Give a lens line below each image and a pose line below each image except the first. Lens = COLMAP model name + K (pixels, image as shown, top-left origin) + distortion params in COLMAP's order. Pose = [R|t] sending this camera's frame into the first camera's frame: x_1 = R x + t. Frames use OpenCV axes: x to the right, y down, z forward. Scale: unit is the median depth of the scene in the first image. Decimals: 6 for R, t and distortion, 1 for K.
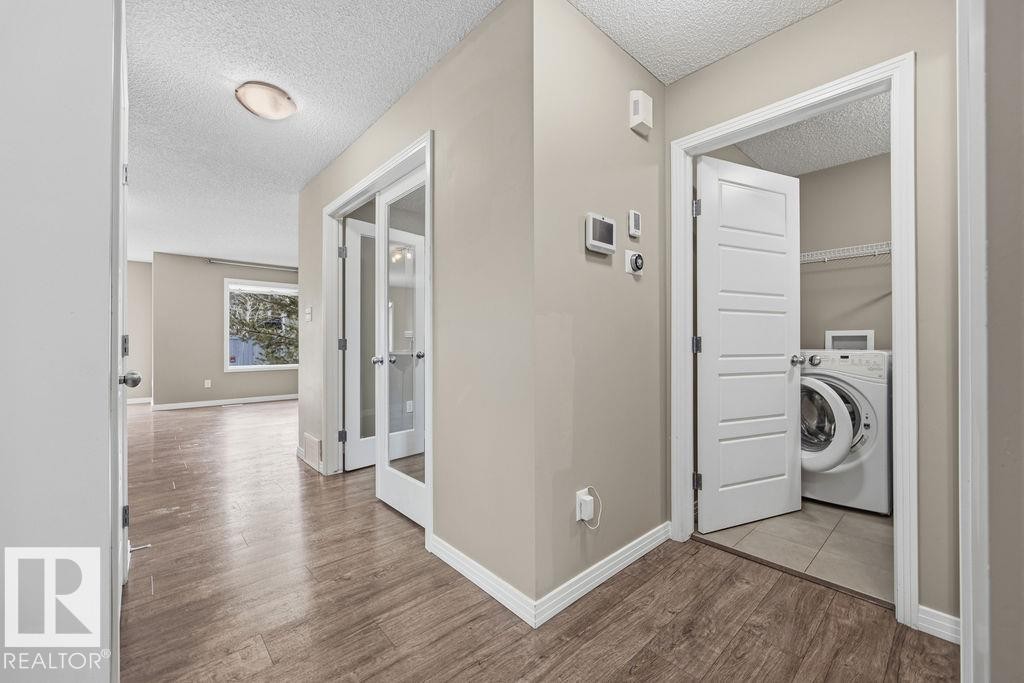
lens RADIAL K [[409.0, 0, 514.5], [0, 409.0, 344.0], [0, 0, 1]] dist [-0.002406, 0.001016]
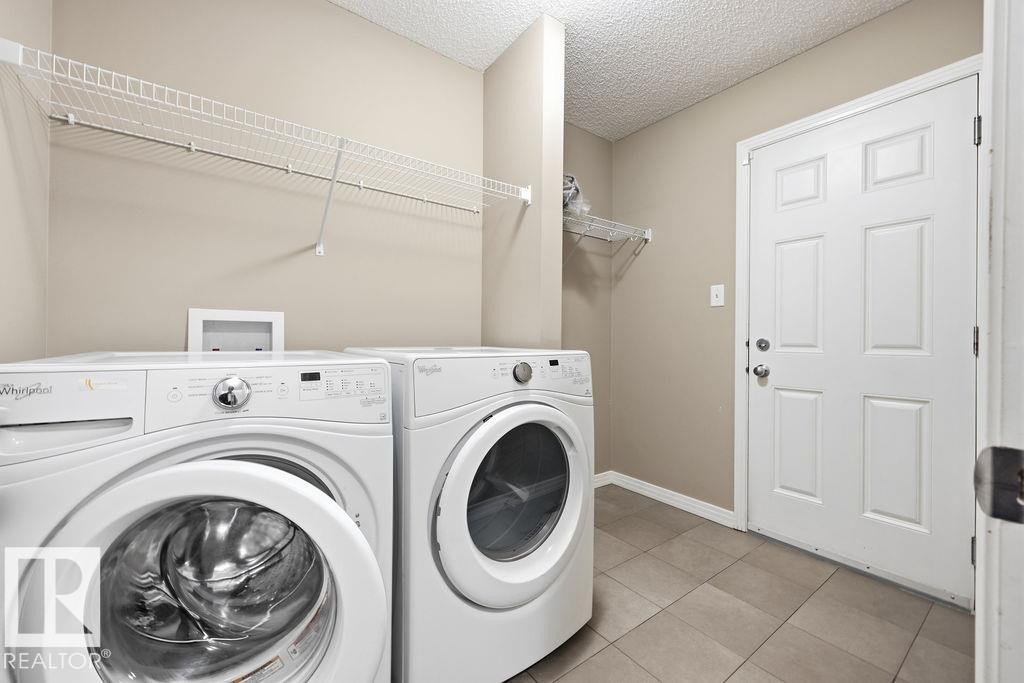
lens RADIAL K [[409.0, 0, 512.4], [0, 409.0, 341.9], [0, 0, 1]] dist [-0.002406, 0.001016]
pose [[0.094561, -0.002151, 0.995517, 0.385923], [-0.013120, 0.999908, 0.003407, -0.001865], [-0.995433, -0.013383, 0.094525, 0.655899]]
